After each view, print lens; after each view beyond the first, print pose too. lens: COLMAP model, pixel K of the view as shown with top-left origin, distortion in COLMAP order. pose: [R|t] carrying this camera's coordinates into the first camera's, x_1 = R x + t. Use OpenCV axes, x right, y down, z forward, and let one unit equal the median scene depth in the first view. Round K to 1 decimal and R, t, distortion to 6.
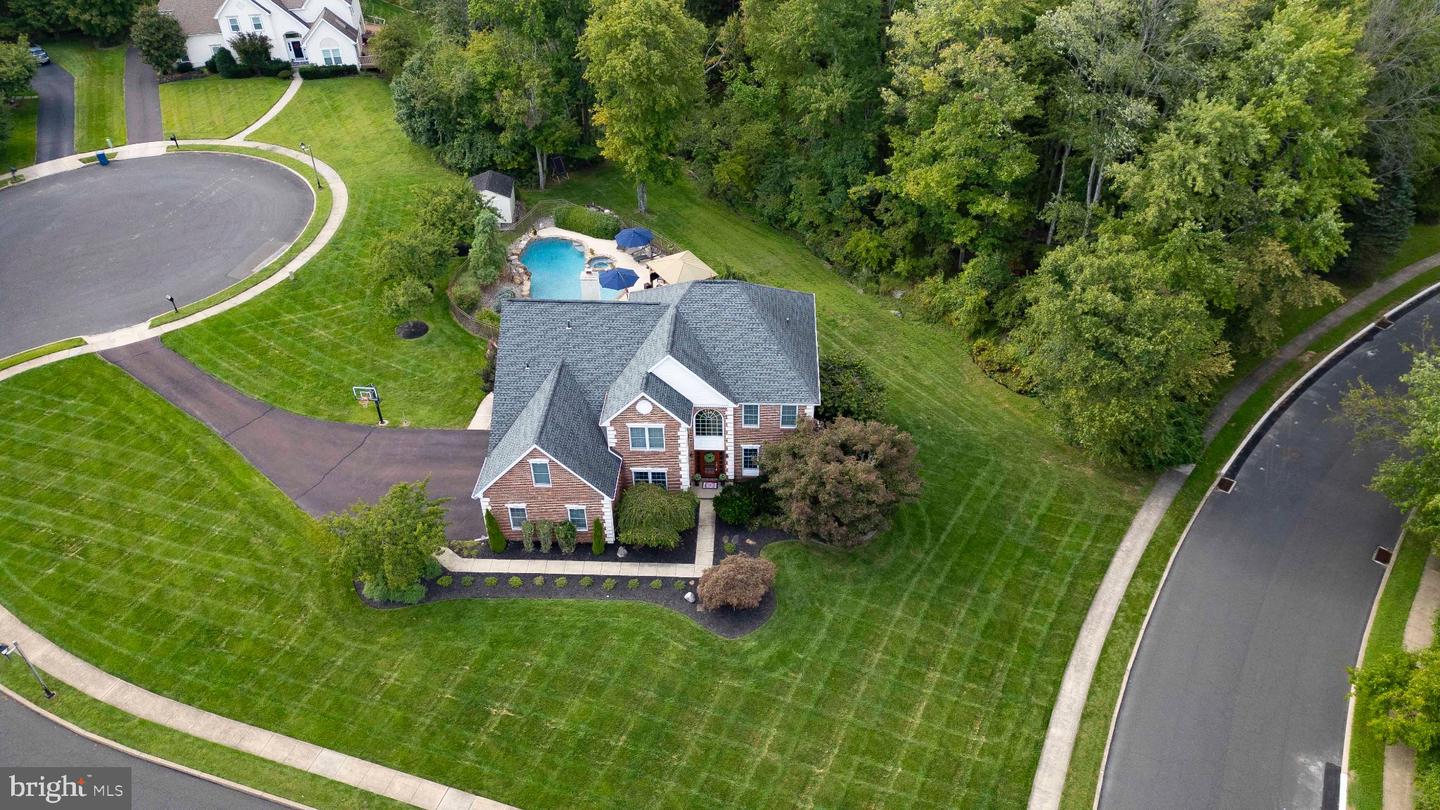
lens RADIAL K [[1011.3, 0, 721.5], [0, 1011.3, 402.5], [0, 0, 1]] dist [0.057745, -0.057959]
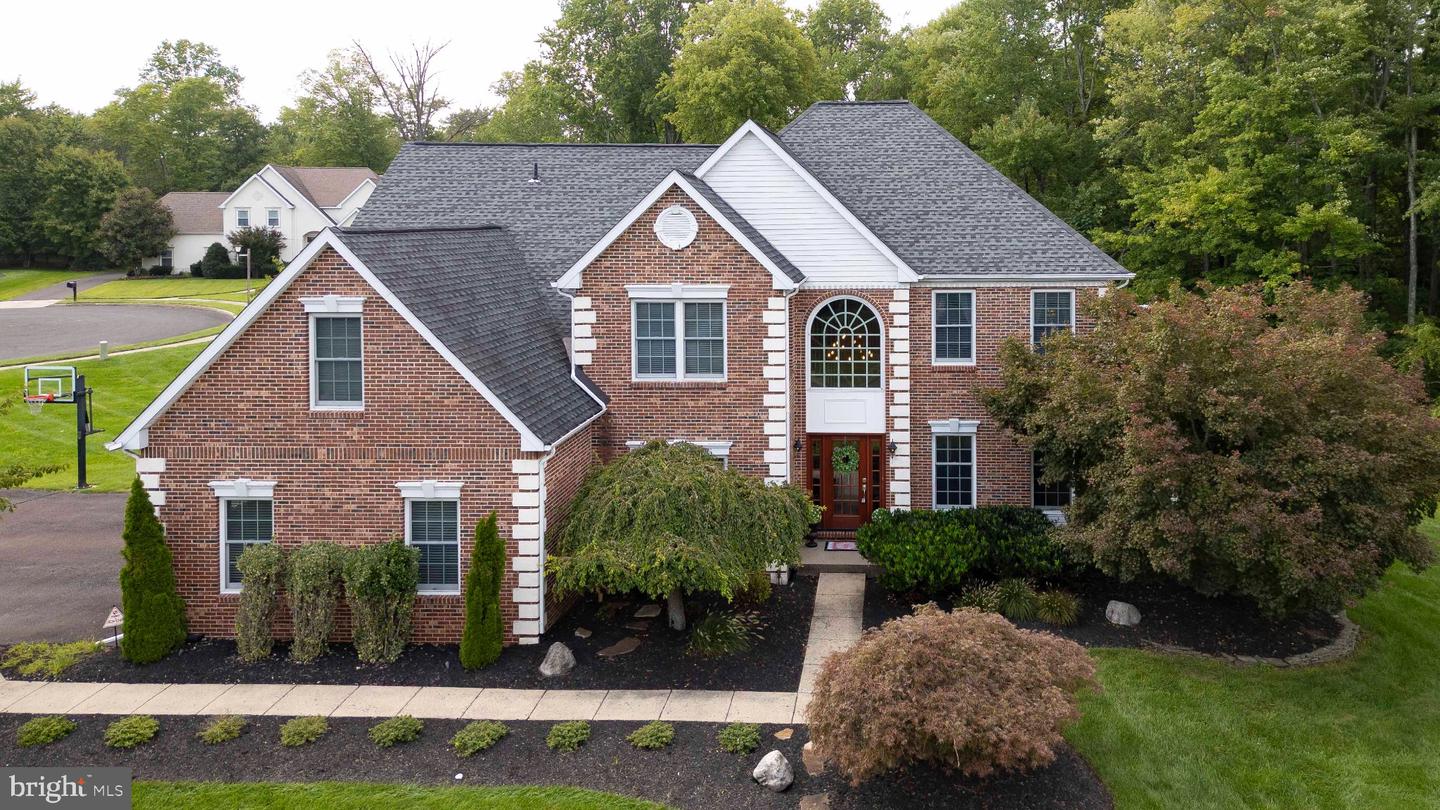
lens RADIAL K [[1023.8, 0, 845.2], [0, 1023.8, 254.7], [0, 0, 1]] dist [0.033373, 0.002192]
pose [[0.999991, 0.003671, -0.002309, -0.012043], [-0.004328, 0.809063, -0.587706, 0.224072], [-0.000289, 0.587710, 0.809072, 0.661272]]
